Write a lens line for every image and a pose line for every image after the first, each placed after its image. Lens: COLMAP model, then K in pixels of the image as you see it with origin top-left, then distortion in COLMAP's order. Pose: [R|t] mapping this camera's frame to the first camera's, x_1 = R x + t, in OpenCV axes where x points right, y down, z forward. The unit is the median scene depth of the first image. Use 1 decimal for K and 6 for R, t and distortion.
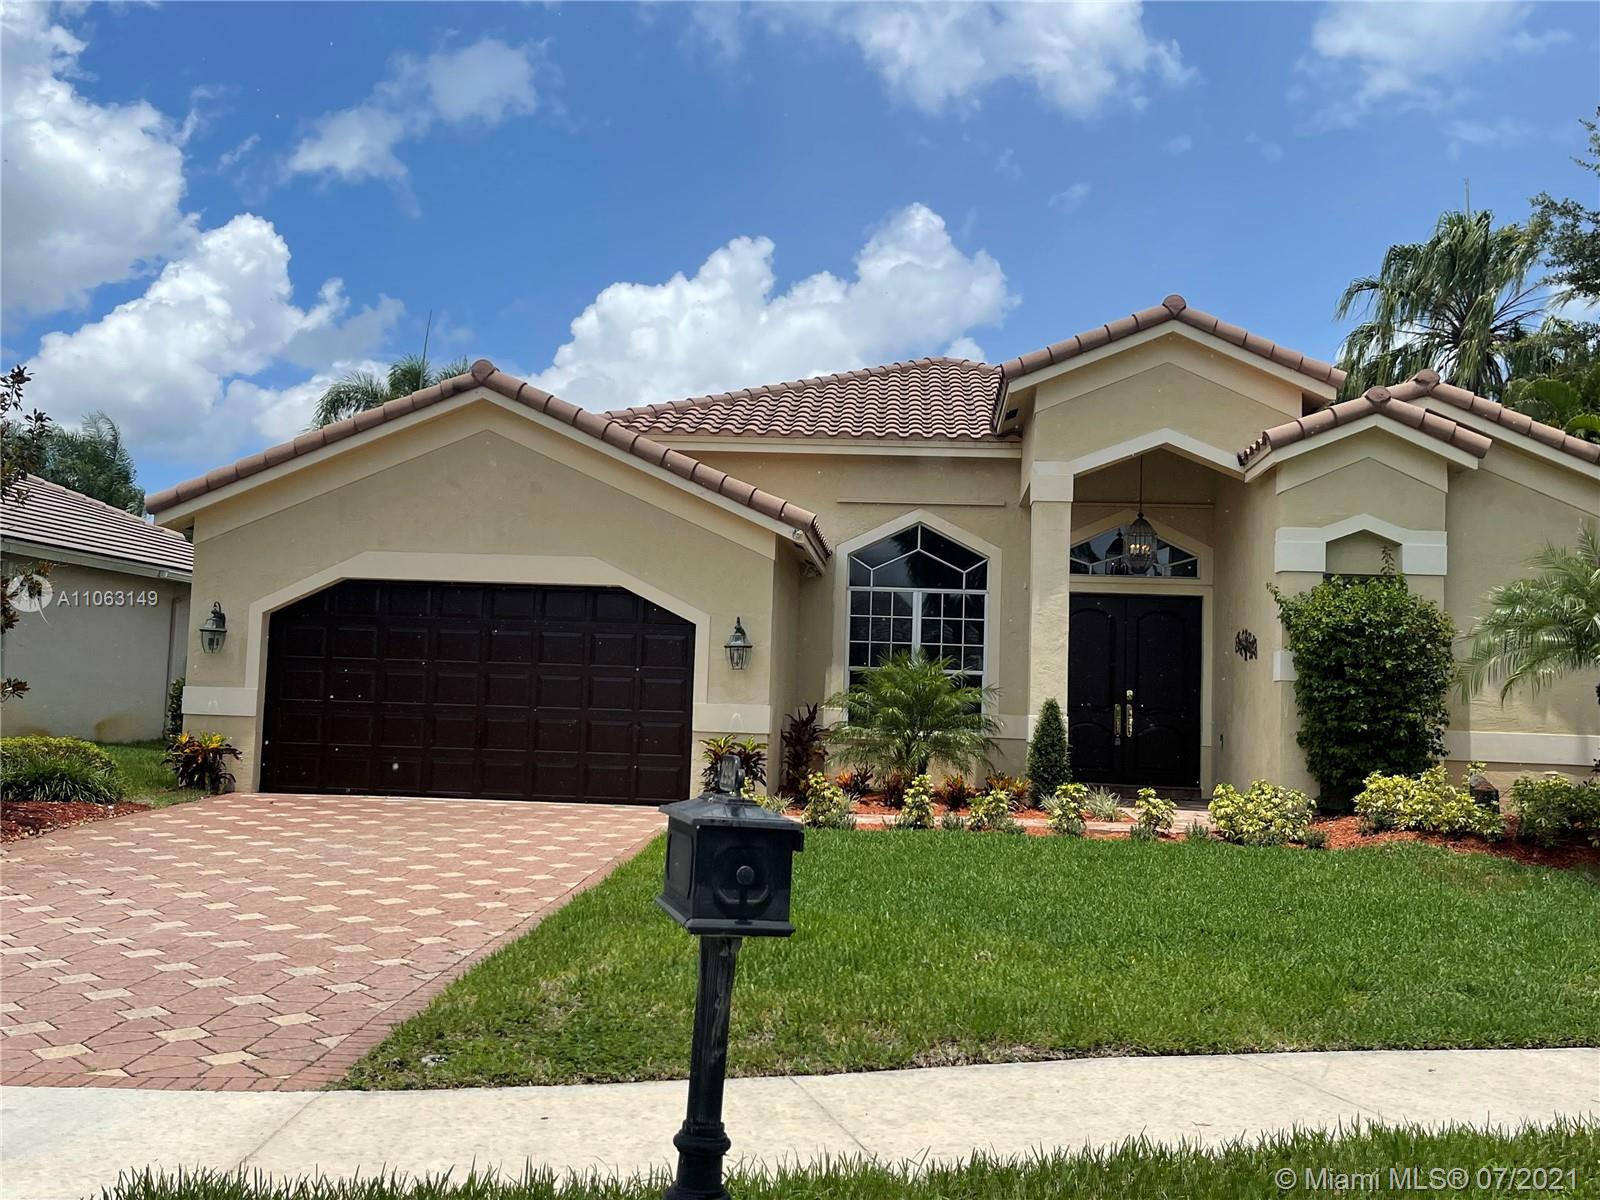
lens RADIAL K [[1597.4, 0, 800.0], [0, 1597.4, 600.0], [0, 0, 1]] dist [0.047391, 0.018297]
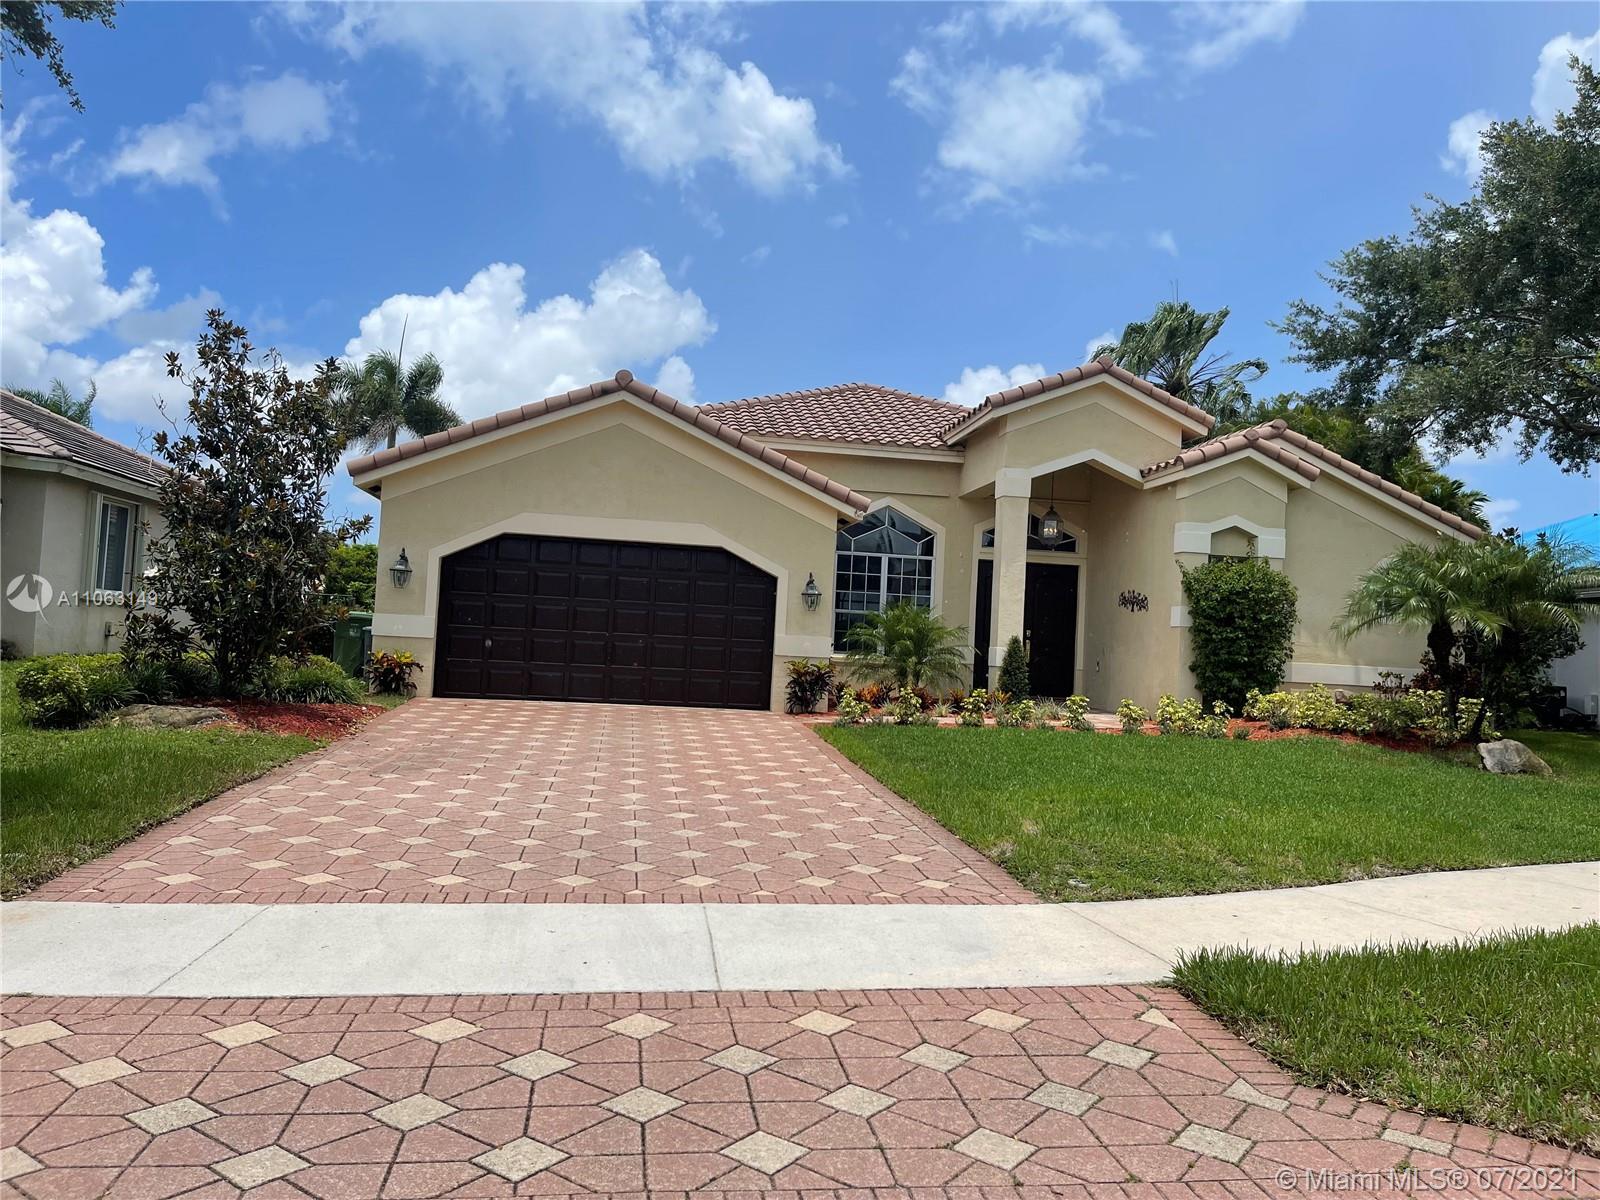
lens RADIAL K [[1207.2, 0, 790.7], [0, 1207.2, 612.1], [0, 0, 1]] dist [0.067800, -0.084255]
pose [[0.975015, 0.022064, 0.221041, -0.238477], [-0.032647, 0.998483, 0.044338, -0.000646], [-0.219727, -0.050447, 0.974256, -0.004324]]
